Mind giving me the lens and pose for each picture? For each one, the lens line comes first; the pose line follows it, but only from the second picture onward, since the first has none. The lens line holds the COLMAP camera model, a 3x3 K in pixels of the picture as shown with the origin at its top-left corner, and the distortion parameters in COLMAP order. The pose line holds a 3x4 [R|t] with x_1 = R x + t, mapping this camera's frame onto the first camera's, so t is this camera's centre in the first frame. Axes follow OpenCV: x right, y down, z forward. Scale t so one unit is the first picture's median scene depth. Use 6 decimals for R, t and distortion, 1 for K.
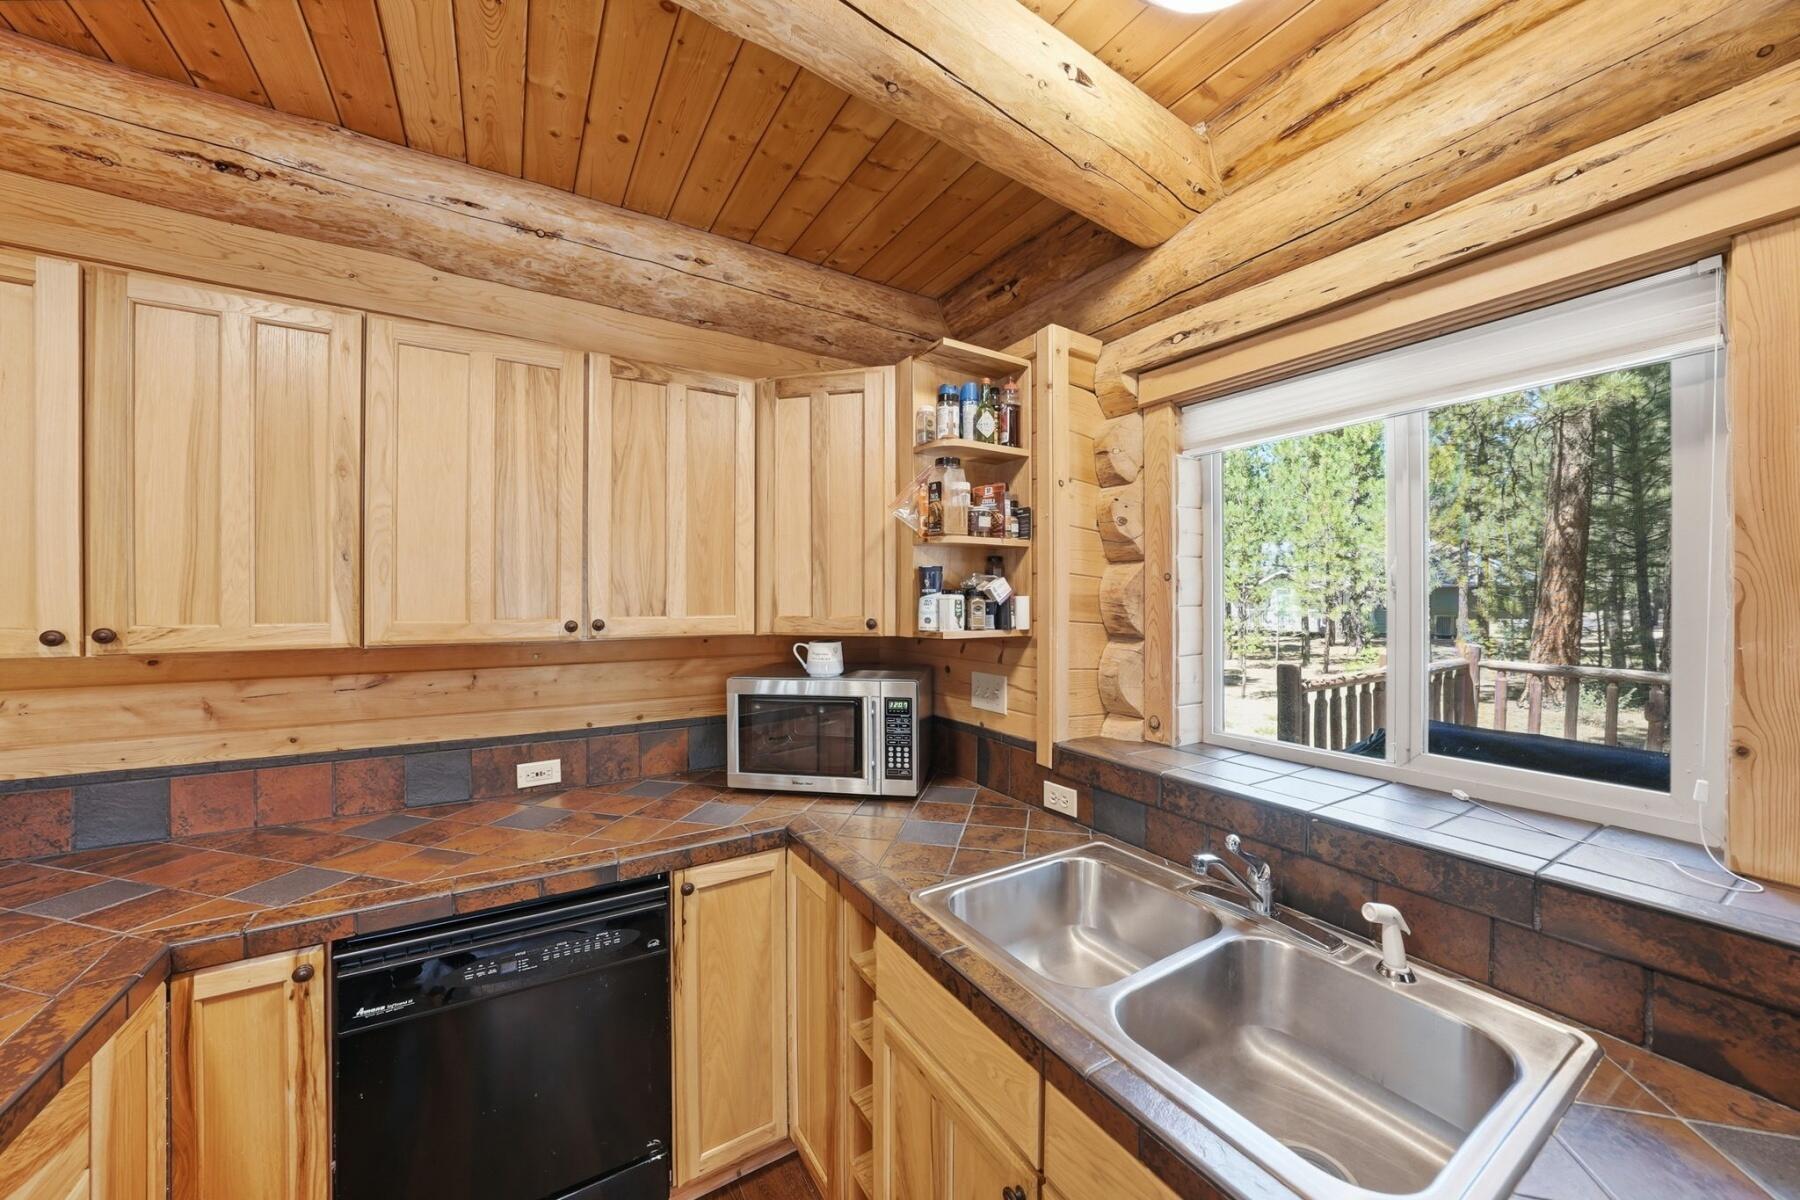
lens RADIAL K [[630.7, 0, 897.0], [0, 630.7, 593.7], [0, 0, 1]] dist [-0.028800, 0.005830]
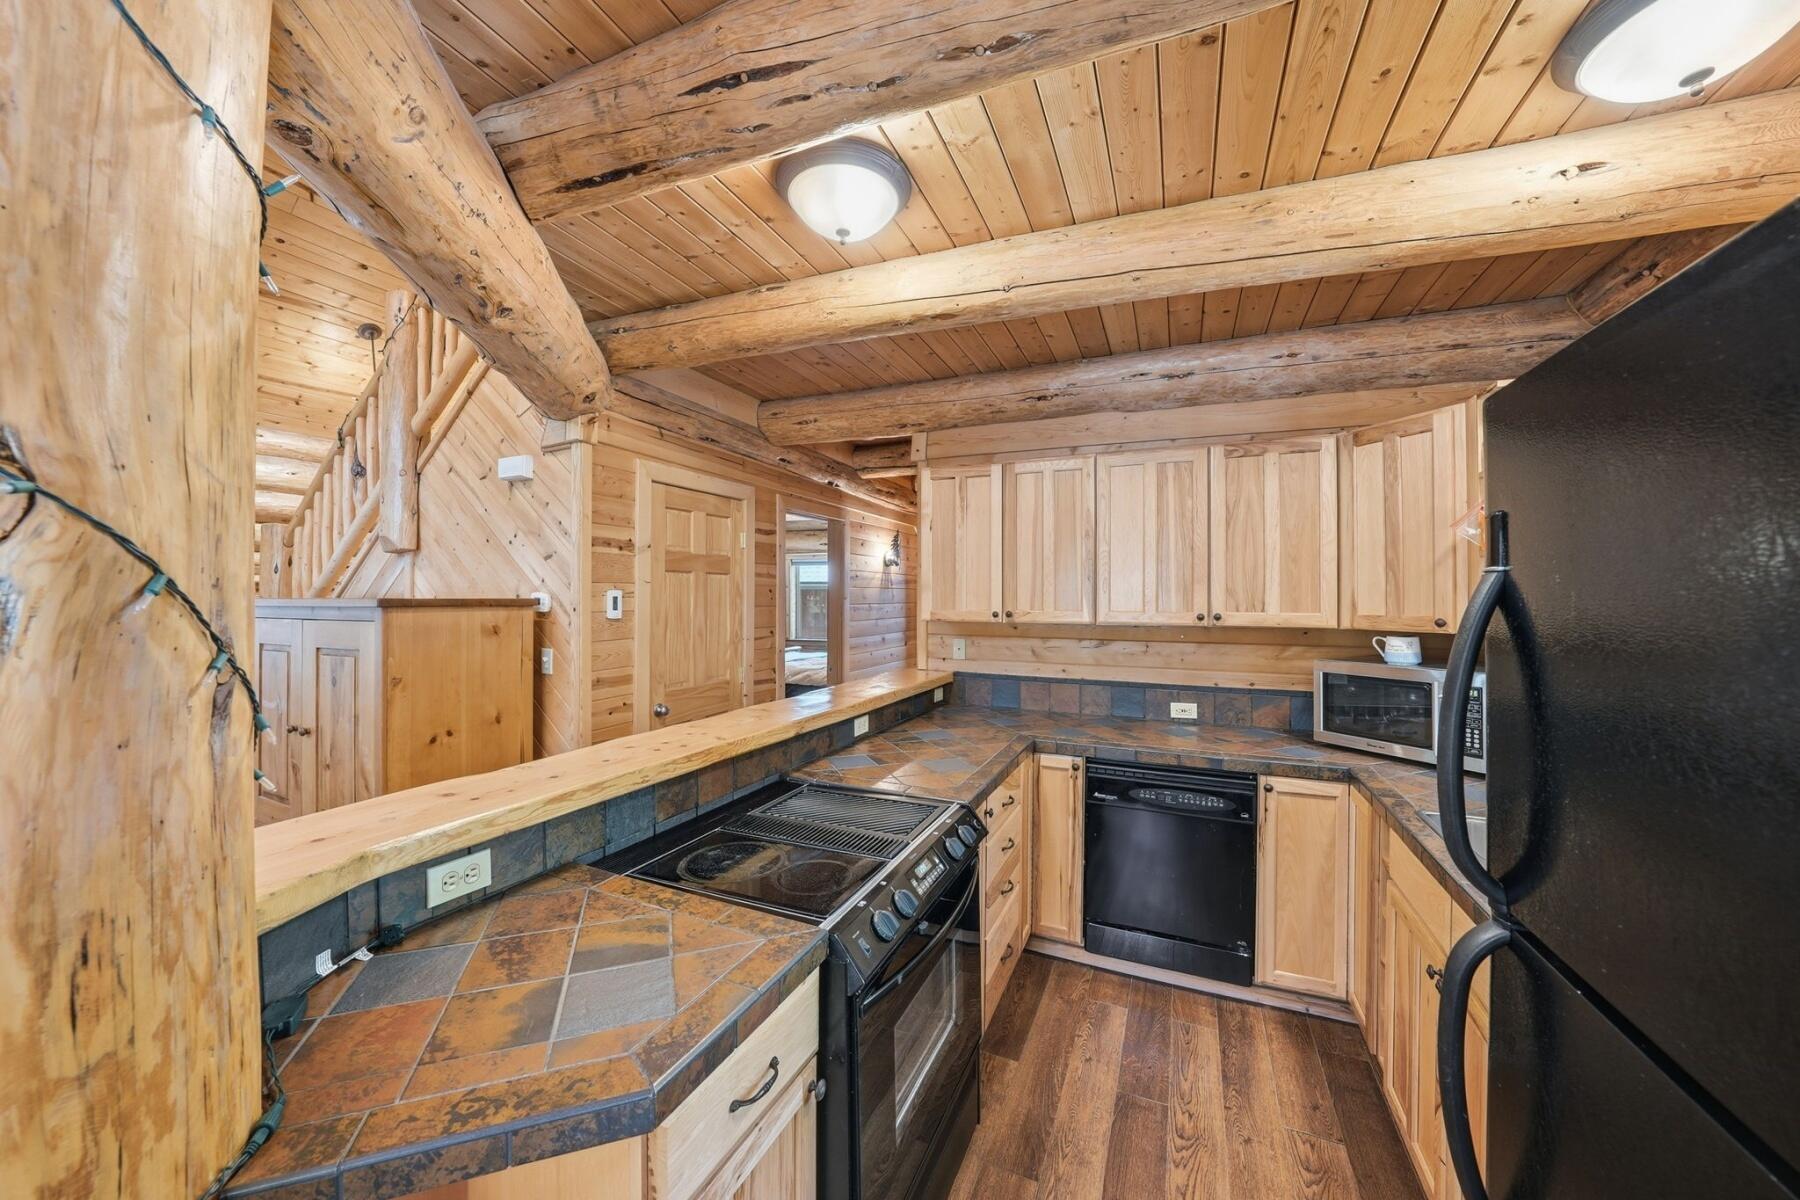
lens RADIAL K [[630.7, 0, 897.0], [0, 630.7, 593.7], [0, 0, 1]] dist [-0.028800, 0.005830]
pose [[0.558449, -0.001389, -0.829538, 0.365481], [-0.000319, 0.999998, -0.001889, -0.005032], [0.829539, 0.001320, 0.558447, -0.529478]]
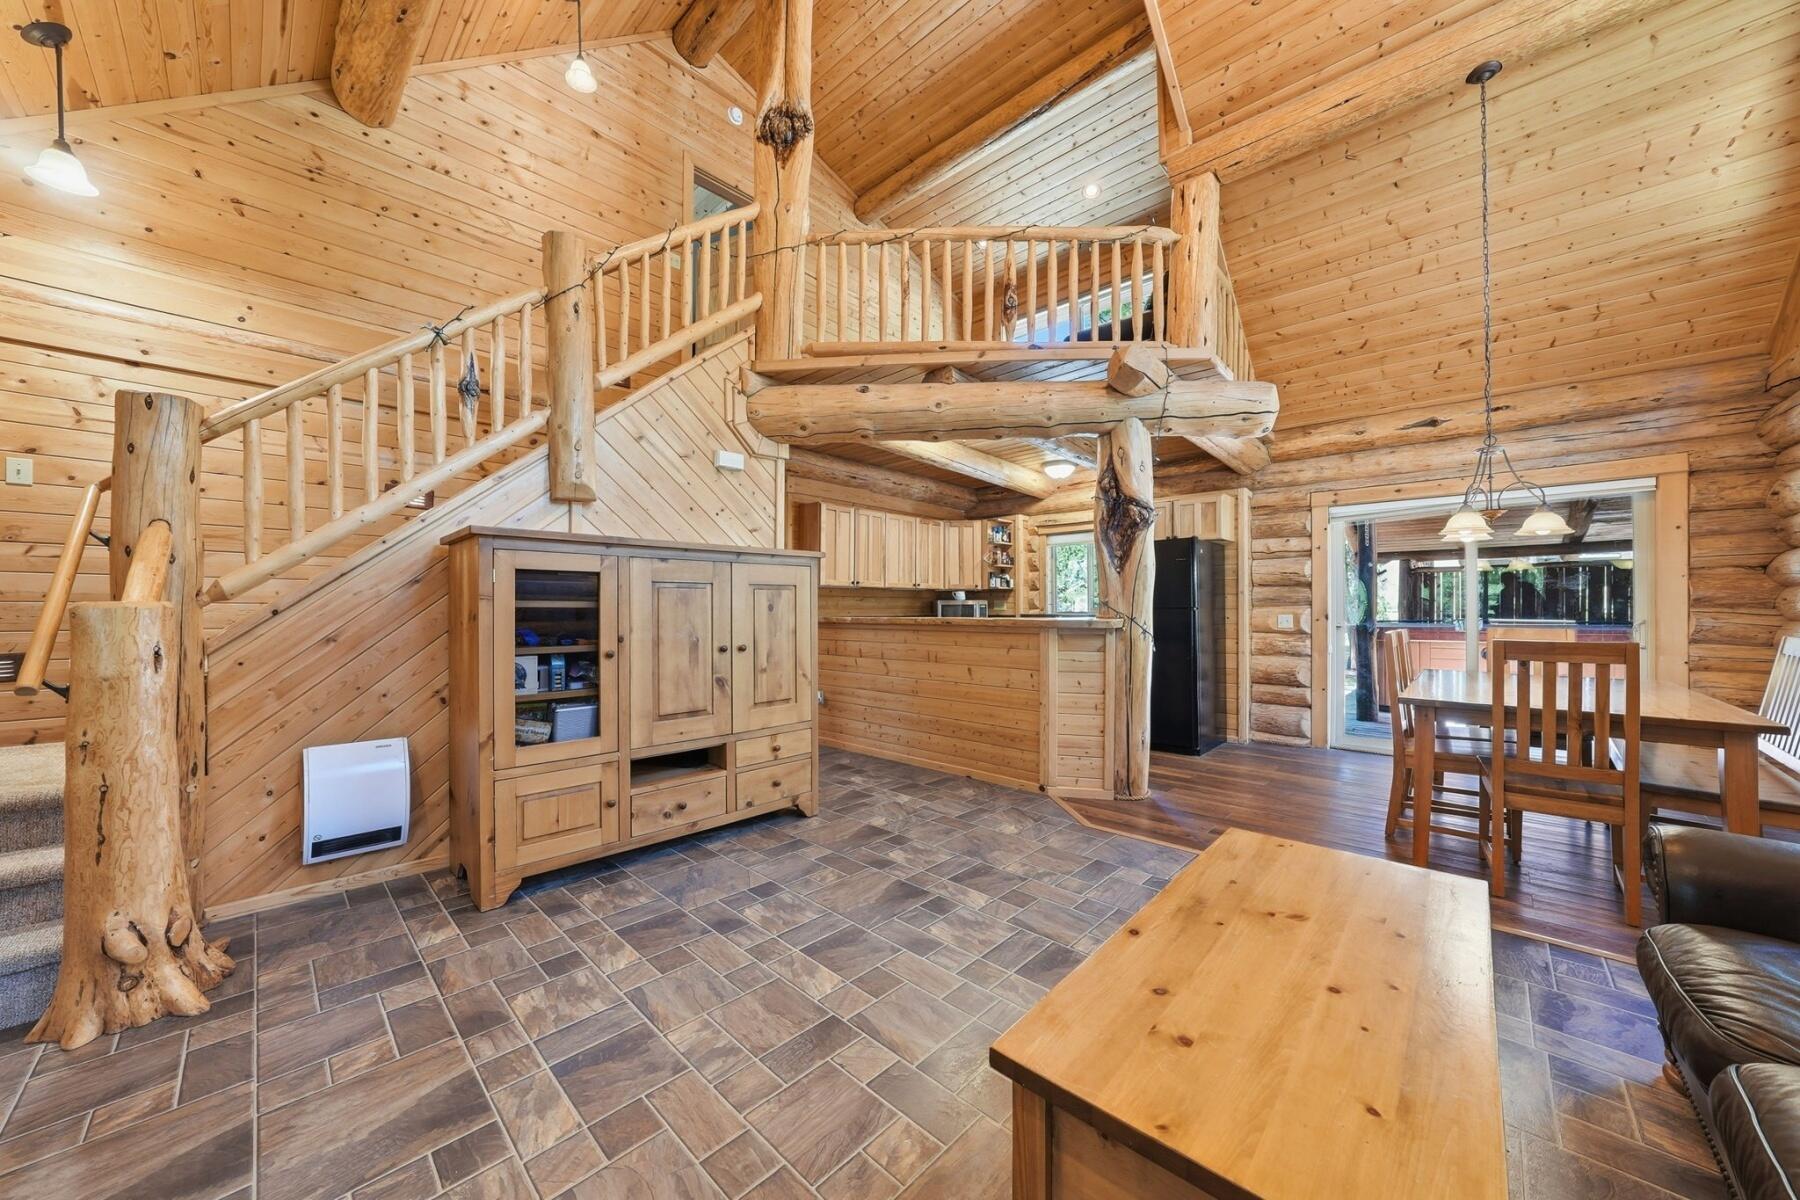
lens RADIAL K [[630.7, 0, 897.0], [0, 630.7, 593.7], [0, 0, 1]] dist [-0.028800, 0.005830]
pose [[0.967334, 0.006865, 0.253411, -1.575212], [-0.002063, 0.999813, -0.019212, 0.179771], [-0.253495, 0.018062, 0.967168, -2.793383]]
